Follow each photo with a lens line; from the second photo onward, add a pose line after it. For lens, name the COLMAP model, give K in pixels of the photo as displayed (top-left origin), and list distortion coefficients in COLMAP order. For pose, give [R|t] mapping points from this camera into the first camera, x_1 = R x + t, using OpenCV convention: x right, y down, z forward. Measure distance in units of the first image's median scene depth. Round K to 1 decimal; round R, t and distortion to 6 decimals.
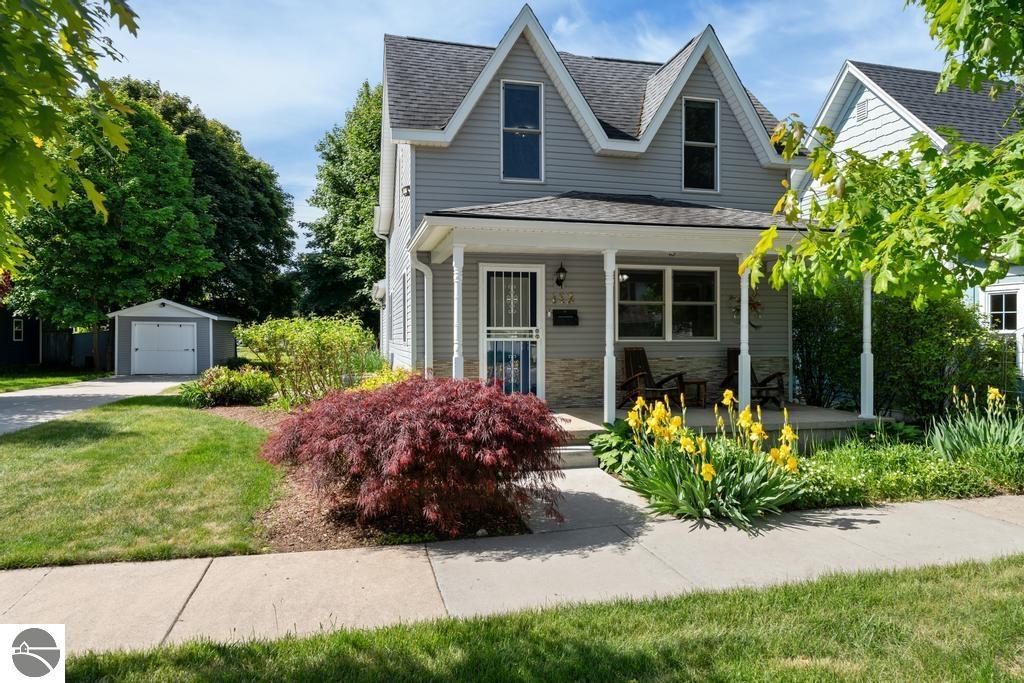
lens RADIAL K [[635.6, 0, 508.9], [0, 635.6, 335.5], [0, 0, 1]] dist [-0.001011, 0.000490]
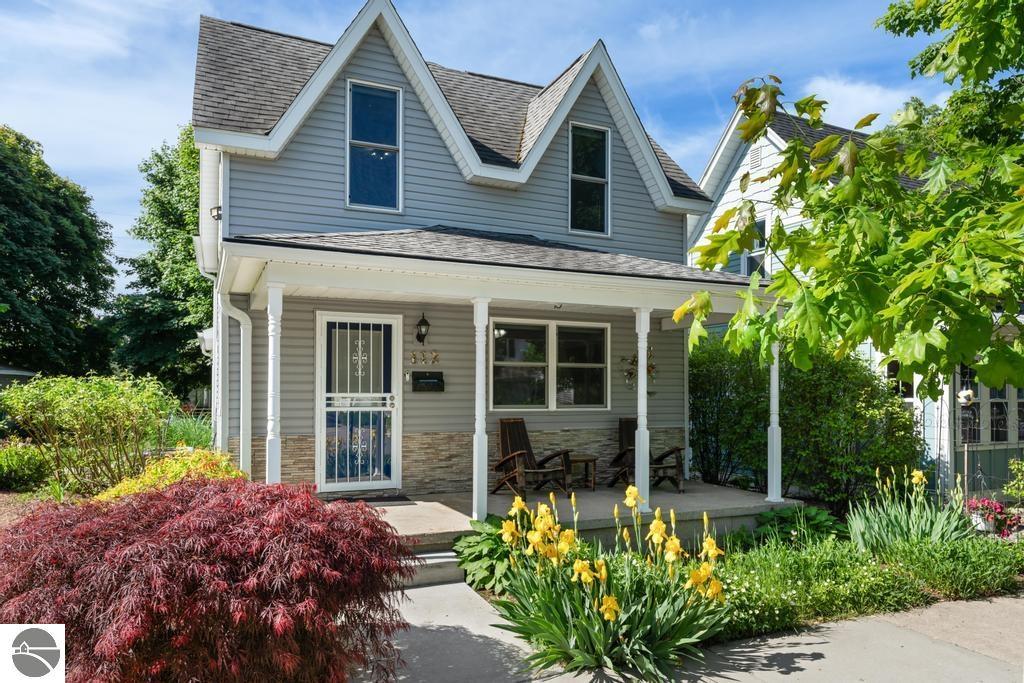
lens RADIAL K [[675.8, 0, 511.2], [0, 675.8, 385.0], [0, 0, 1]] dist [-0.001672, 0.000399]
pose [[0.981823, 0.006557, 0.189686, 0.030192], [-0.004737, 0.999938, -0.010044, -0.015734], [-0.189740, 0.008963, 0.981794, 0.141485]]
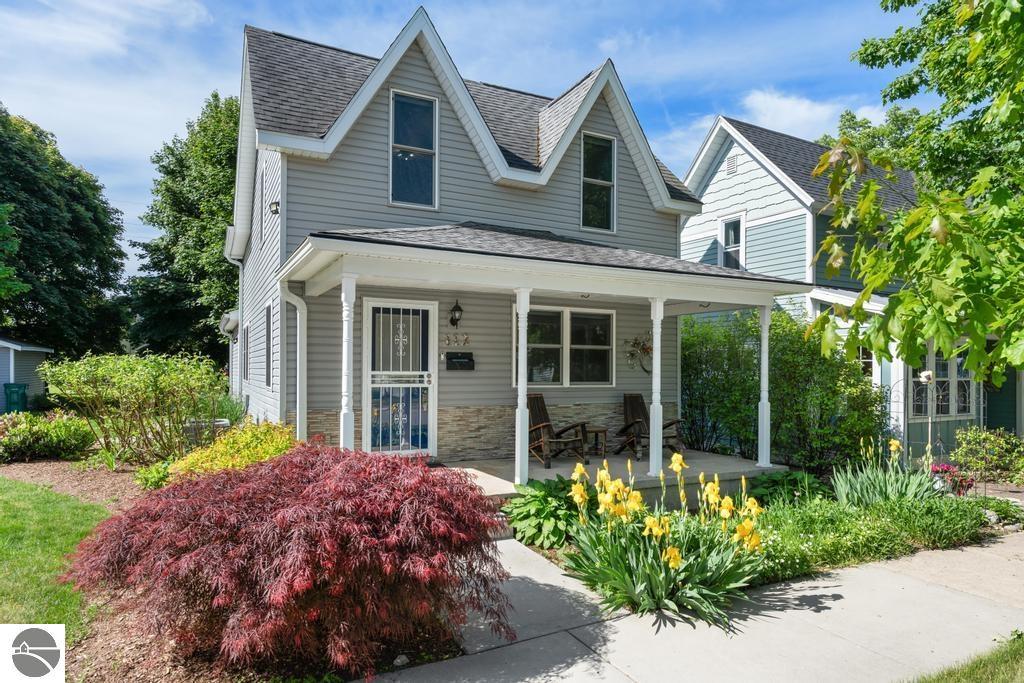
lens RADIAL K [[612.3, 0, 512.6], [0, 612.3, 366.7], [0, 0, 1]] dist [-0.002261, 0.000334]
pose [[0.970707, 0.009524, 0.240079, -0.047762], [-0.009111, 0.999954, -0.002831, -0.018469], [-0.240095, 0.000561, 0.970749, 0.139721]]
